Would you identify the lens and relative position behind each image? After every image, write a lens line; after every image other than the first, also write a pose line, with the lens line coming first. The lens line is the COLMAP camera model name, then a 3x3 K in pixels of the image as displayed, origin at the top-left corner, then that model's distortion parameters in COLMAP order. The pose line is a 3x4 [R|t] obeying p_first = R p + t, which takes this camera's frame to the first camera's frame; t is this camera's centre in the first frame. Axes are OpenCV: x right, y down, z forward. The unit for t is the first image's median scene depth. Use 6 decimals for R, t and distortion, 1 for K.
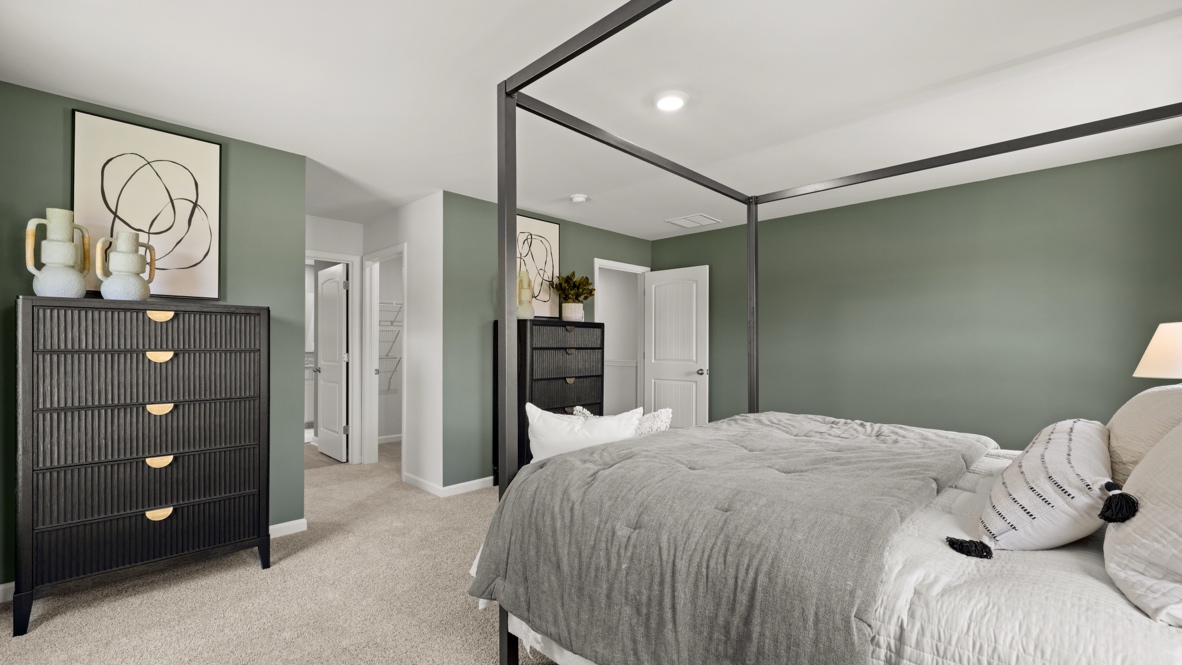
lens RADIAL K [[495.5, 0, 589.8], [0, 495.5, 337.7], [0, 0, 1]] dist [-0.000227, 0.000299]
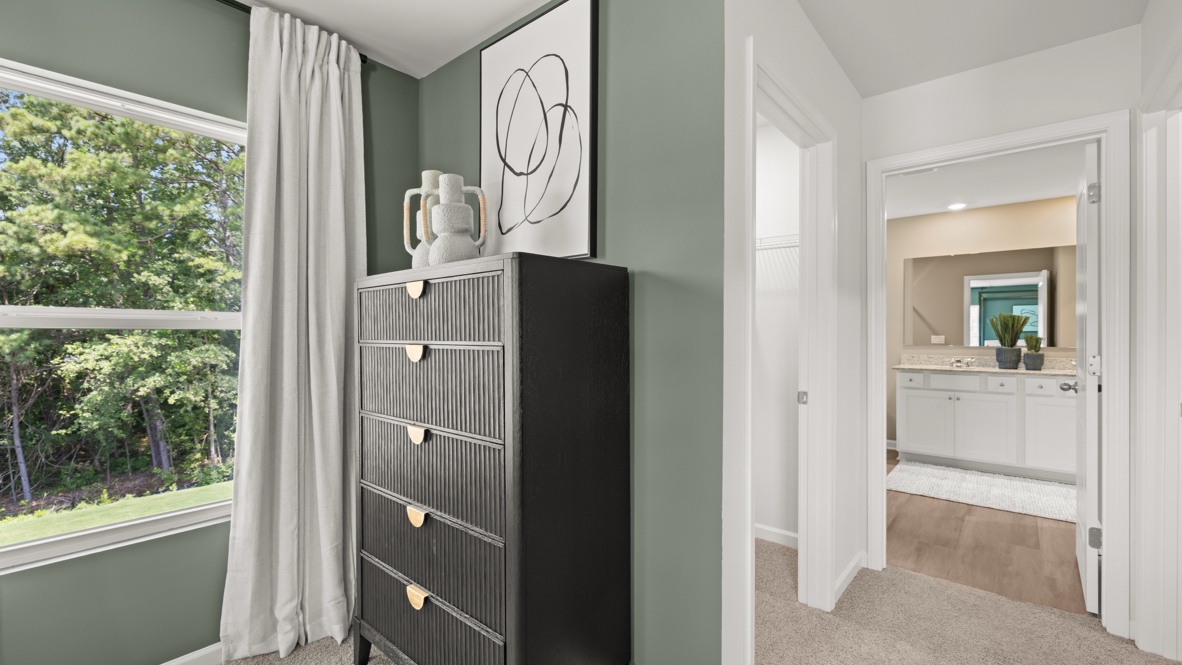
lens RADIAL K [[495.5, 0, 592.5], [0, 495.5, 335.5], [0, 0, 1]] dist [-0.000227, 0.000299]
pose [[0.079130, -0.007850, -0.996833, -0.197706], [0.005912, 0.999955, -0.007406, 0.021729], [0.996847, -0.005307, 0.079173, 1.071932]]
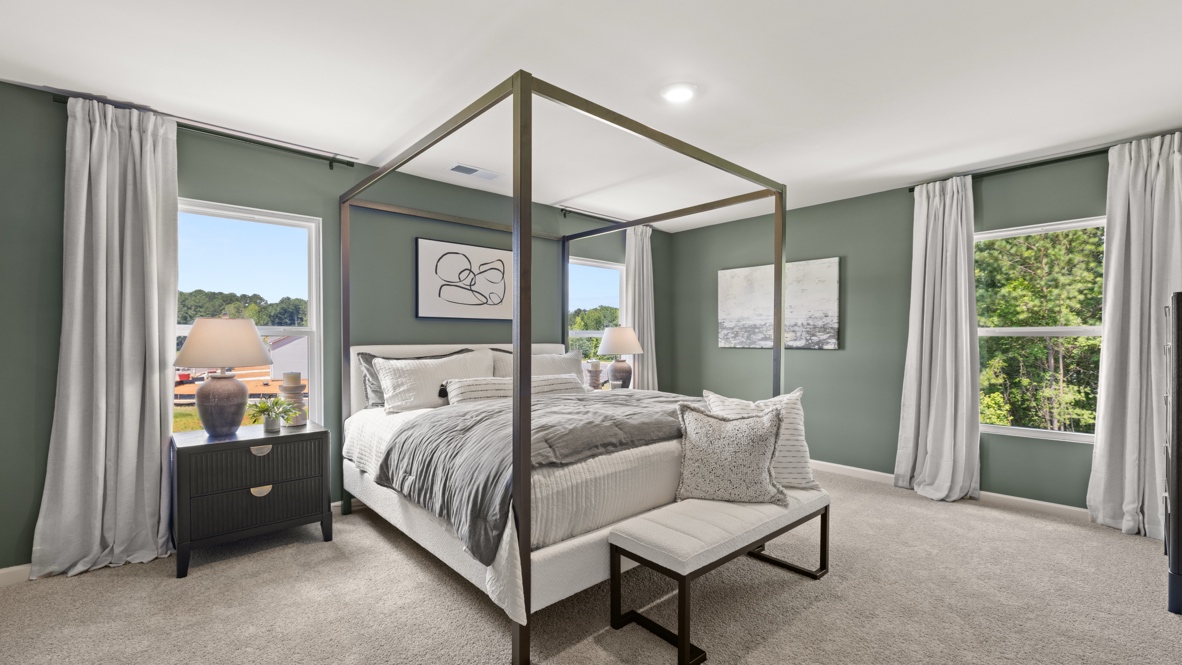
lens RADIAL K [[495.5, 0, 586.8], [0, 495.5, 342.8], [0, 0, 1]] dist [-0.000227, 0.000299]
pose [[-0.998266, -0.010605, 0.057909, 0.275935], [-0.010439, 0.999941, 0.003156, 0.031526], [-0.057939, 0.002546, -0.998317, 1.946947]]
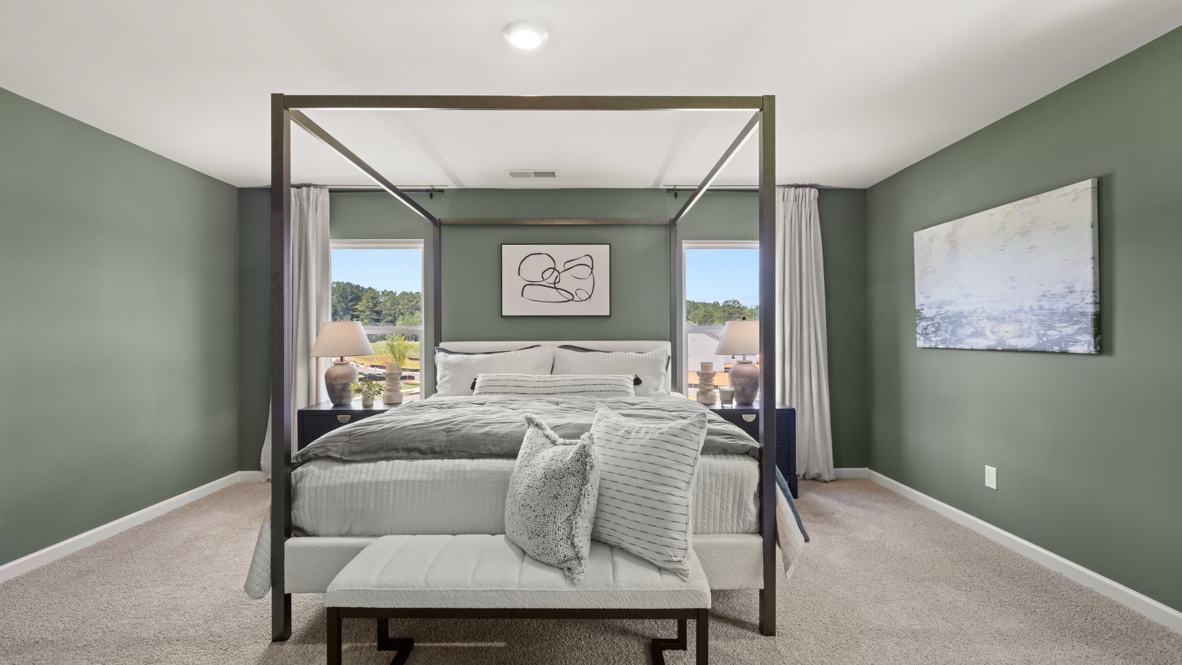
lens RADIAL K [[495.5, 0, 587.9], [0, 495.5, 330.3], [0, 0, 1]] dist [-0.000227, 0.000299]
pose [[-0.713378, -0.000553, 0.700779, -0.473727], [-0.008082, 0.999940, -0.007438, 0.021417], [-0.700733, -0.010970, -0.713339, 1.461578]]
